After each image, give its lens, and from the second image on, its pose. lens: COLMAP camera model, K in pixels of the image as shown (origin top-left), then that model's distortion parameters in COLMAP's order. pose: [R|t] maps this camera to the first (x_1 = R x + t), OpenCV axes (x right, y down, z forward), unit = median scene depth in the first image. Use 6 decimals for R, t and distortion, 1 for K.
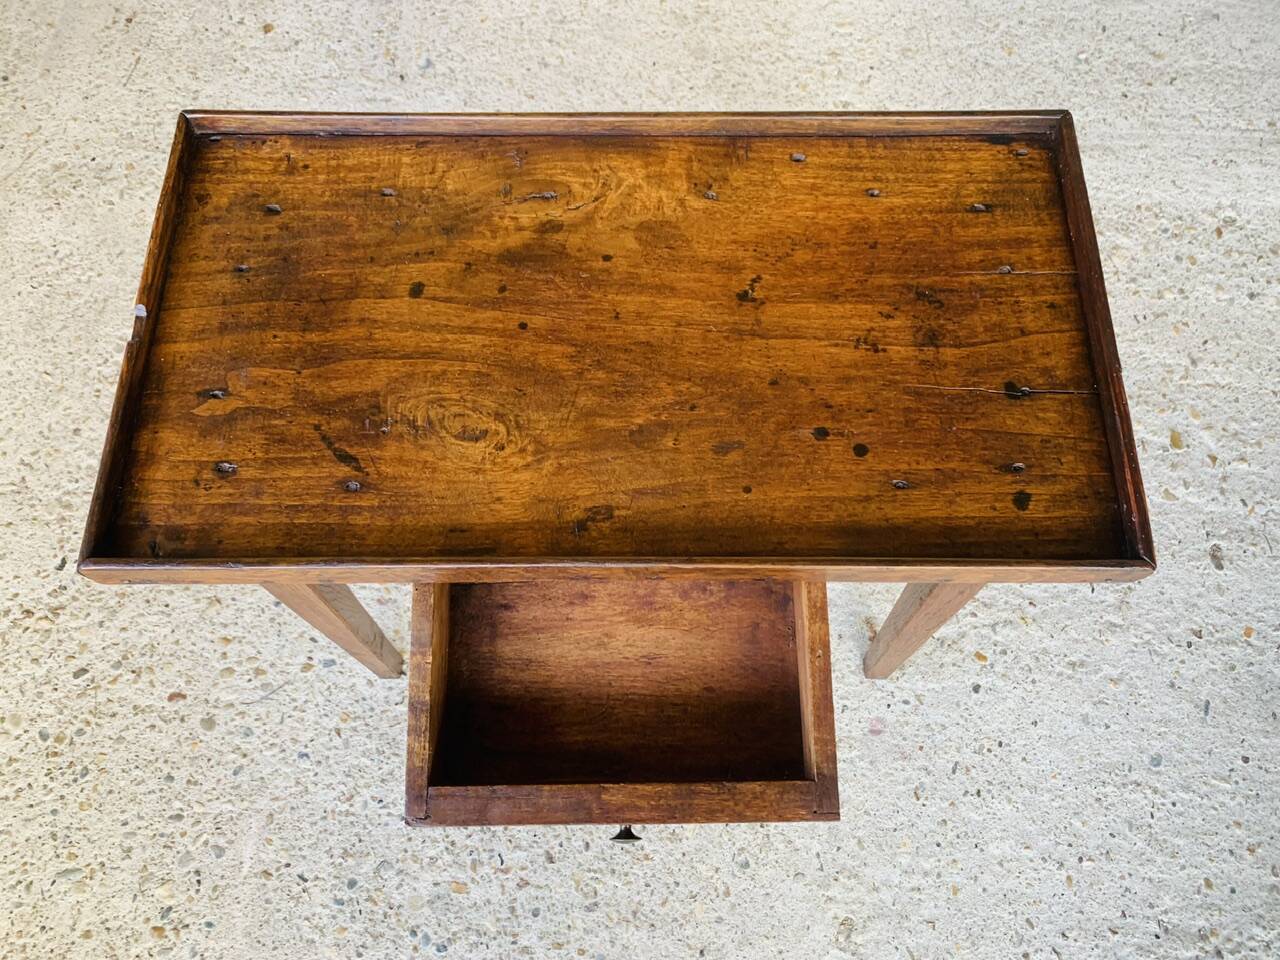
lens RADIAL K [[994.7, 0, 663.6], [0, 994.7, 484.2], [0, 0, 1]] dist [-0.008373, 0.002498]
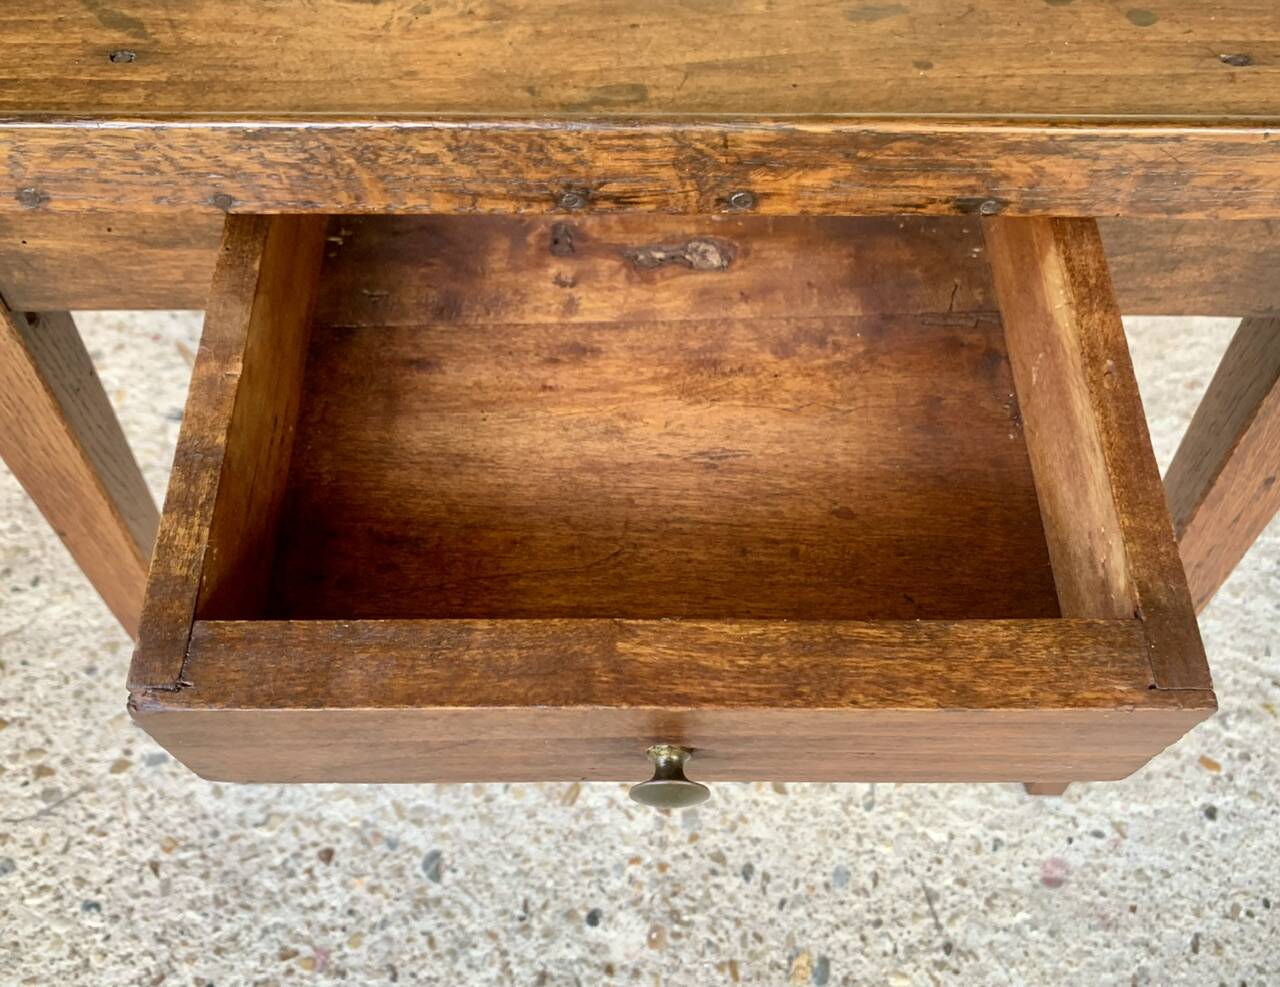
lens RADIAL K [[1120.6, 0, 638.4], [0, 1120.6, 501.2], [0, 0, 1]] dist [-0.011906, -0.005823]
pose [[0.999822, 0.008028, -0.017089, -0.024907], [-0.012056, 0.968027, -0.250555, 0.201754], [0.014531, 0.250717, 0.967951, 0.296186]]
